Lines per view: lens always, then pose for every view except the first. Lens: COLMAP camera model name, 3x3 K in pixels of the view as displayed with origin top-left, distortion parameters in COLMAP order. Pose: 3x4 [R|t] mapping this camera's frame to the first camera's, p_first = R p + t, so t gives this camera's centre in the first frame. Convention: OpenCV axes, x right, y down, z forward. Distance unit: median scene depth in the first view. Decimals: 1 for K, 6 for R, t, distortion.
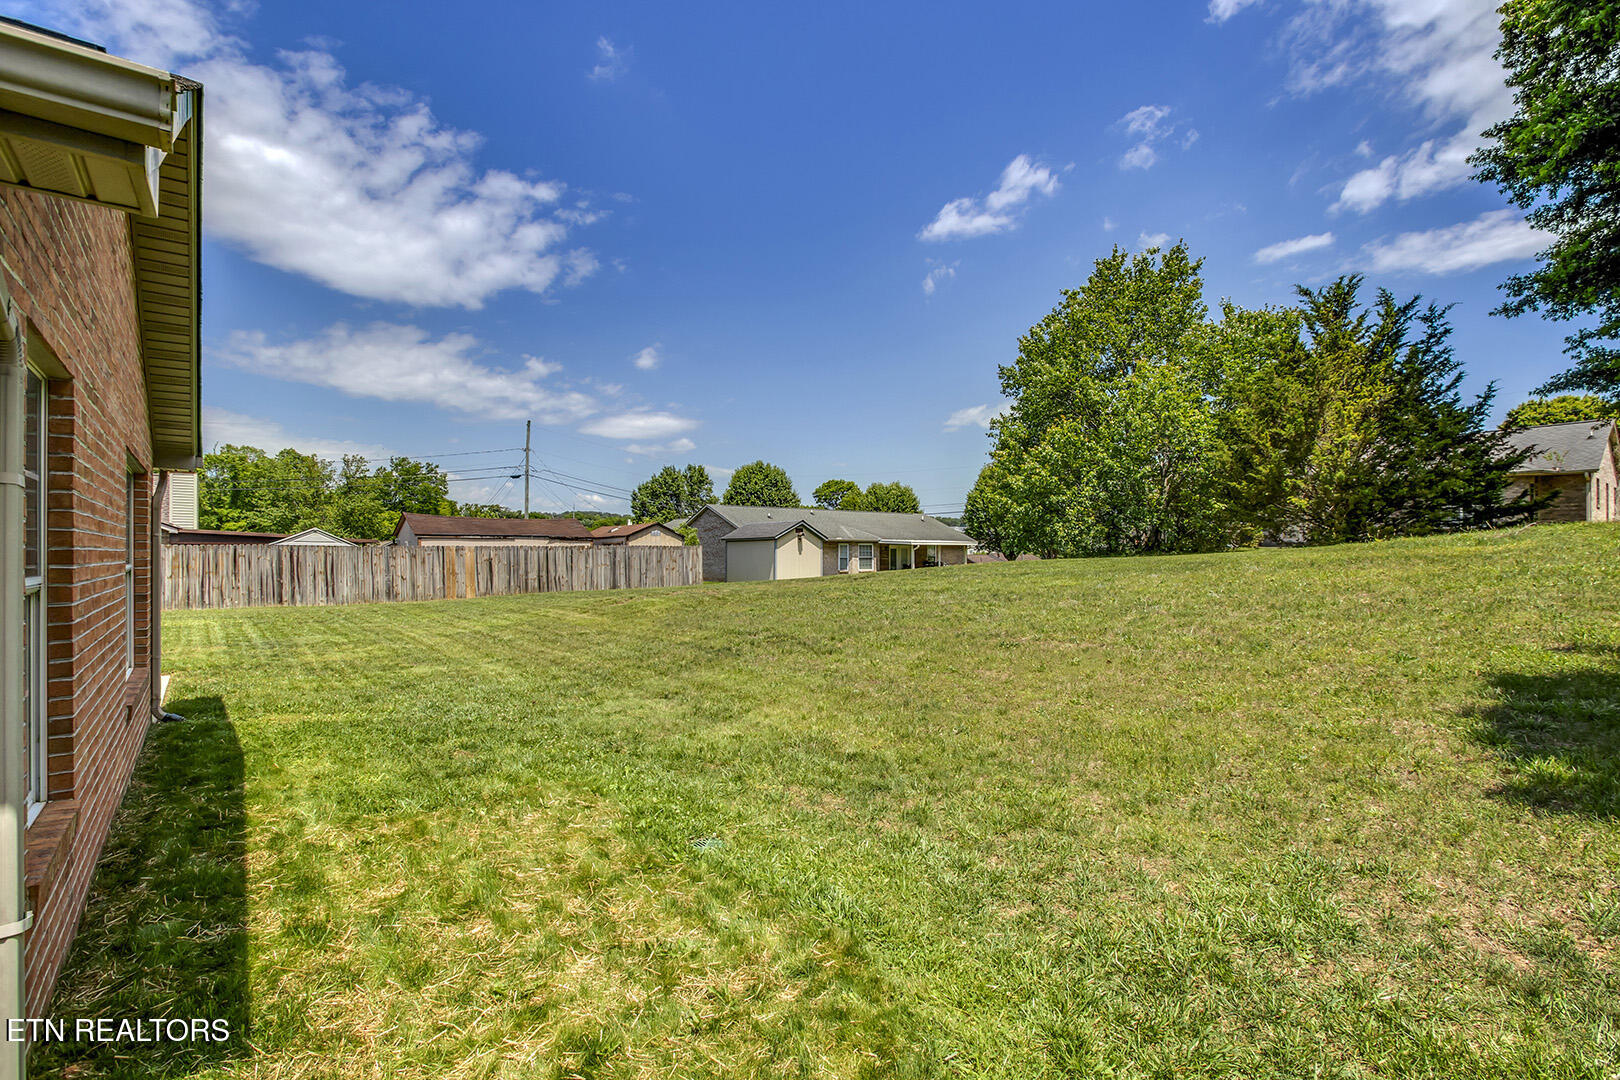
lens RADIAL K [[766.5, 0, 817.2], [0, 766.5, 547.0], [0, 0, 1]] dist [-0.027508, 0.006780]
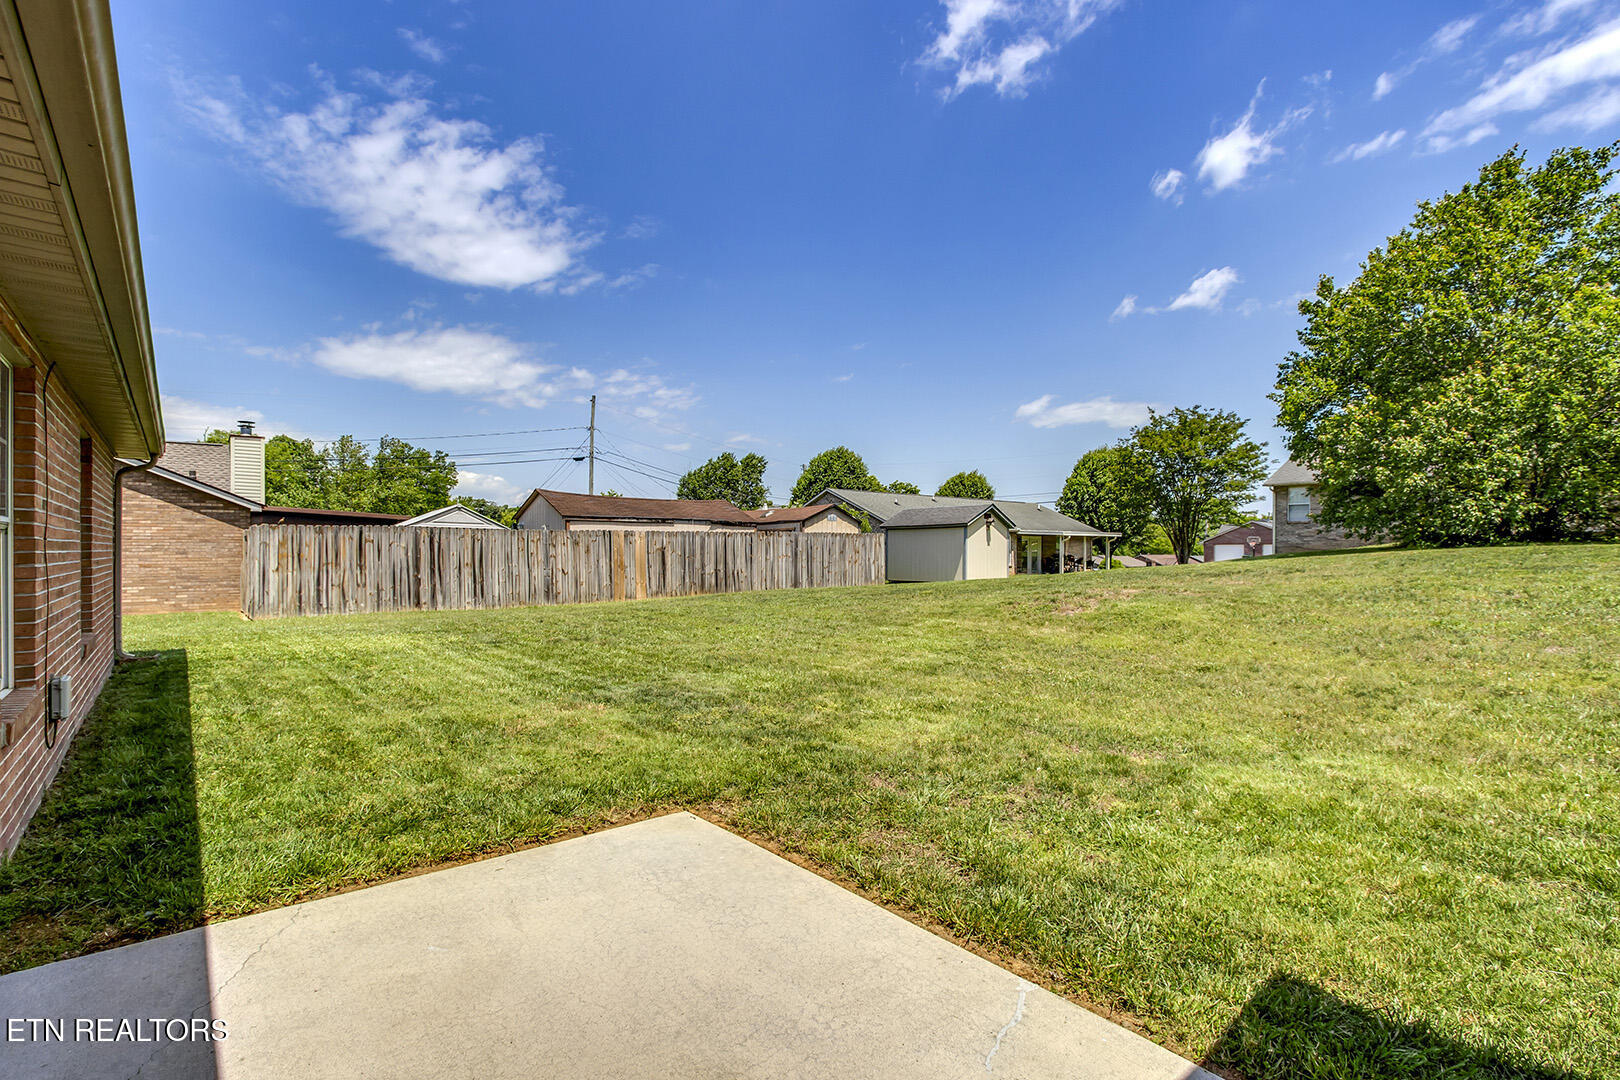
lens RADIAL K [[755.7, 0, 803.6], [0, 755.7, 538.3], [0, 0, 1]] dist [-0.021074, -0.000019]
pose [[0.999802, 0.002626, 0.019733, -0.296574], [-0.002492, 0.999974, -0.006803, 0.010739], [-0.019750, 0.006752, 0.999782, 0.226210]]
